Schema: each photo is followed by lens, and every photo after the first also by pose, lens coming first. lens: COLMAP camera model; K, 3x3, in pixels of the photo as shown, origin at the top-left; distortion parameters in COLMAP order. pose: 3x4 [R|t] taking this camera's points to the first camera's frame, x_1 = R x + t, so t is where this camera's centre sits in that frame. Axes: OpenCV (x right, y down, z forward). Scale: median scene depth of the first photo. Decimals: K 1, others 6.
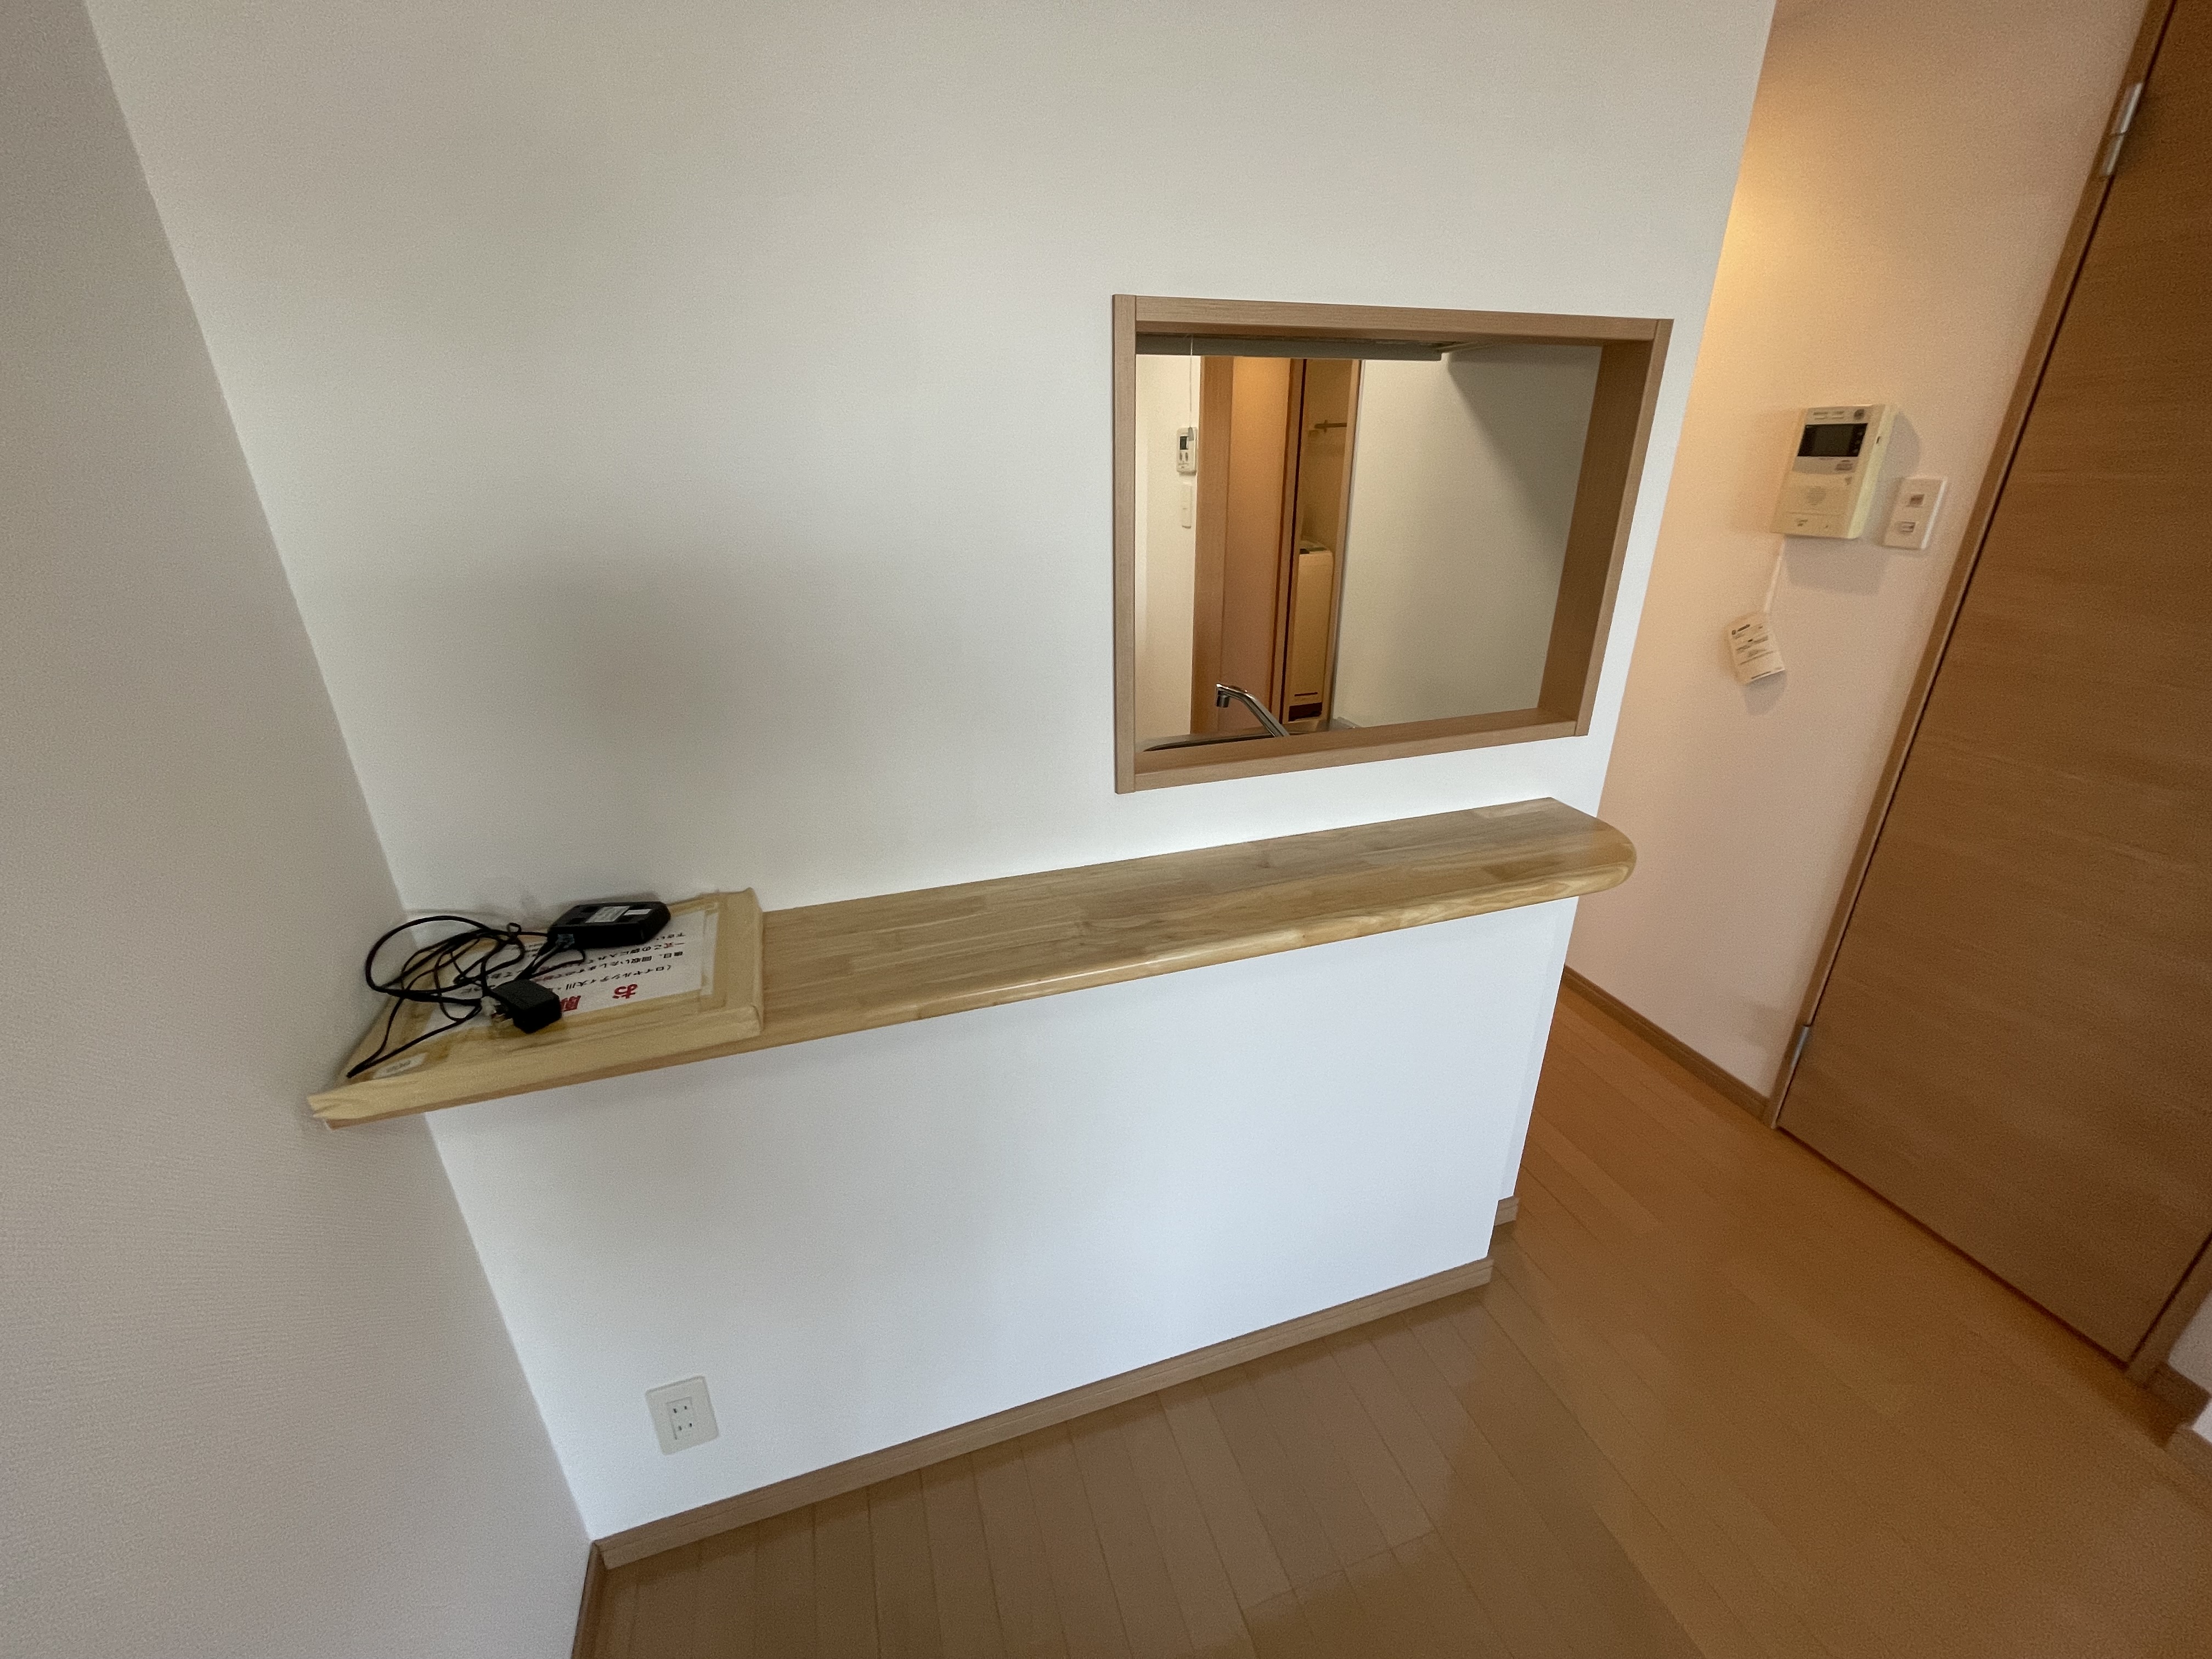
lens RADIAL K [[896.9, 0, 1105.3], [0, 896.9, 827.8], [0, 0, 1]] dist [0.000882, -0.000123]
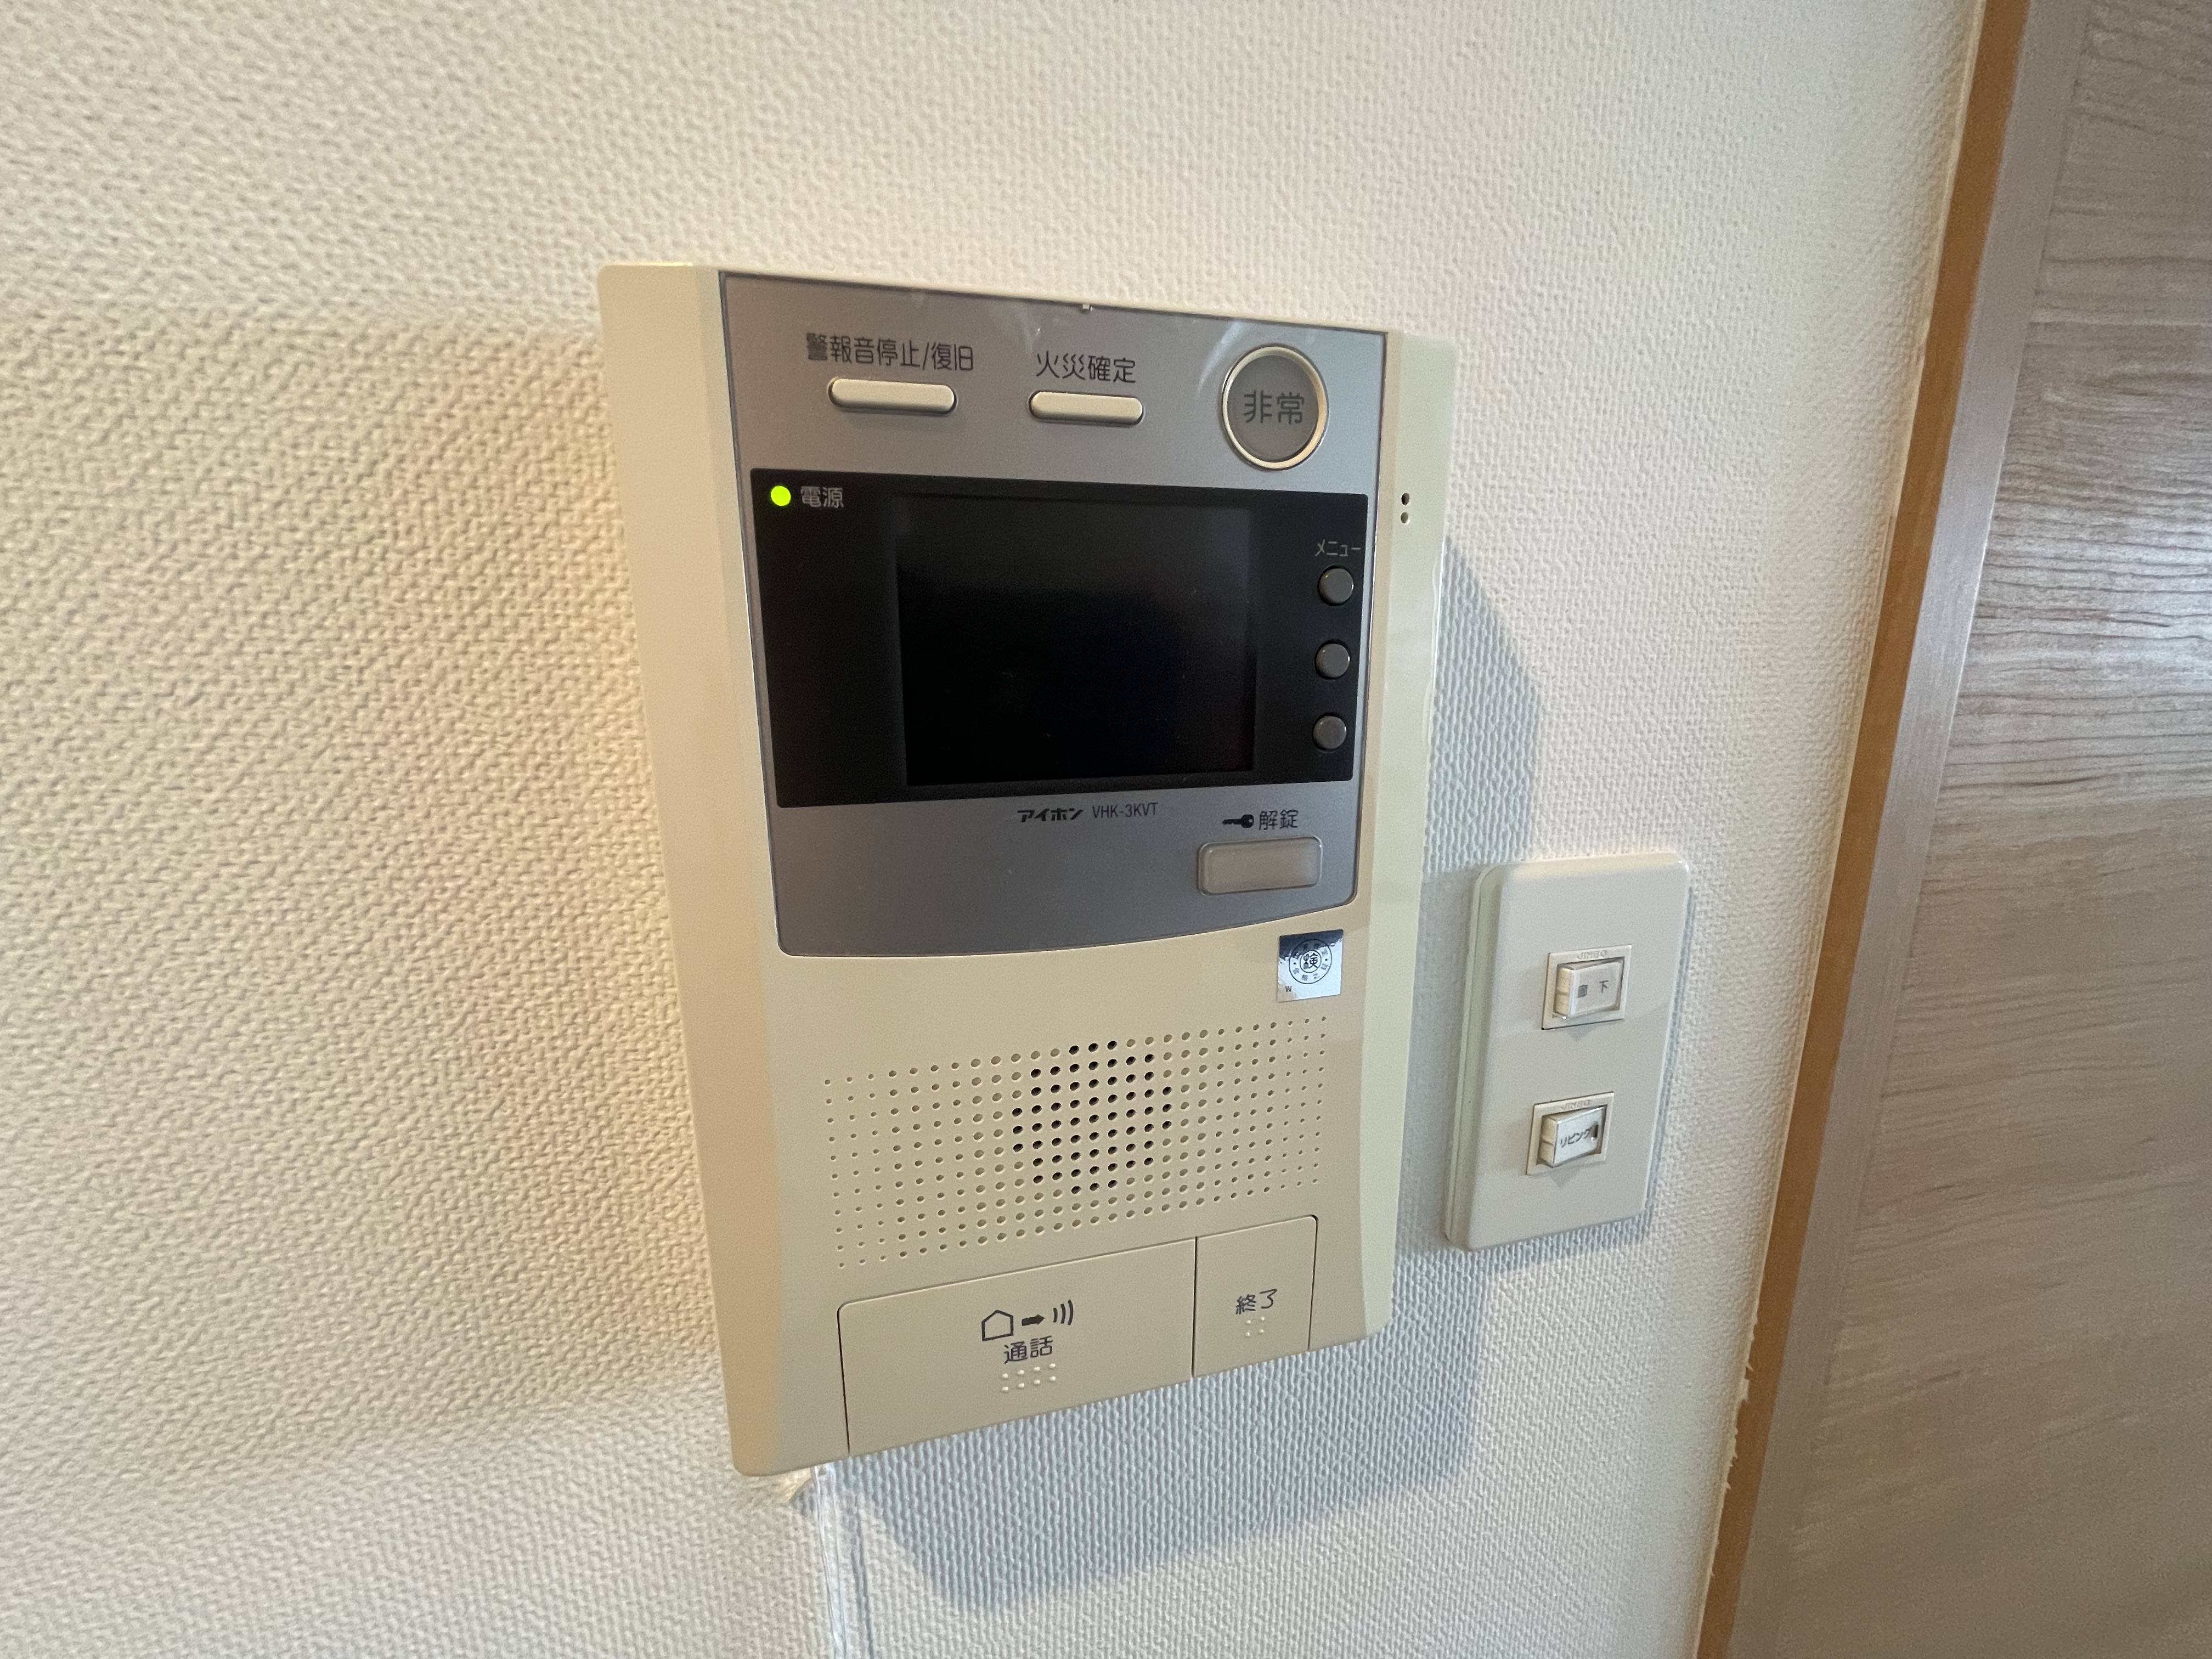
lens RADIAL K [[896.9, 0, 1106.3], [0, 896.9, 828.8], [0, 0, 1]] dist [0.000882, -0.000123]
pose [[0.055894, -0.206241, 0.976904, 0.703797], [0.399372, 0.901368, 0.167444, -0.426115], [-0.915083, 0.380789, 0.132748, 0.986354]]
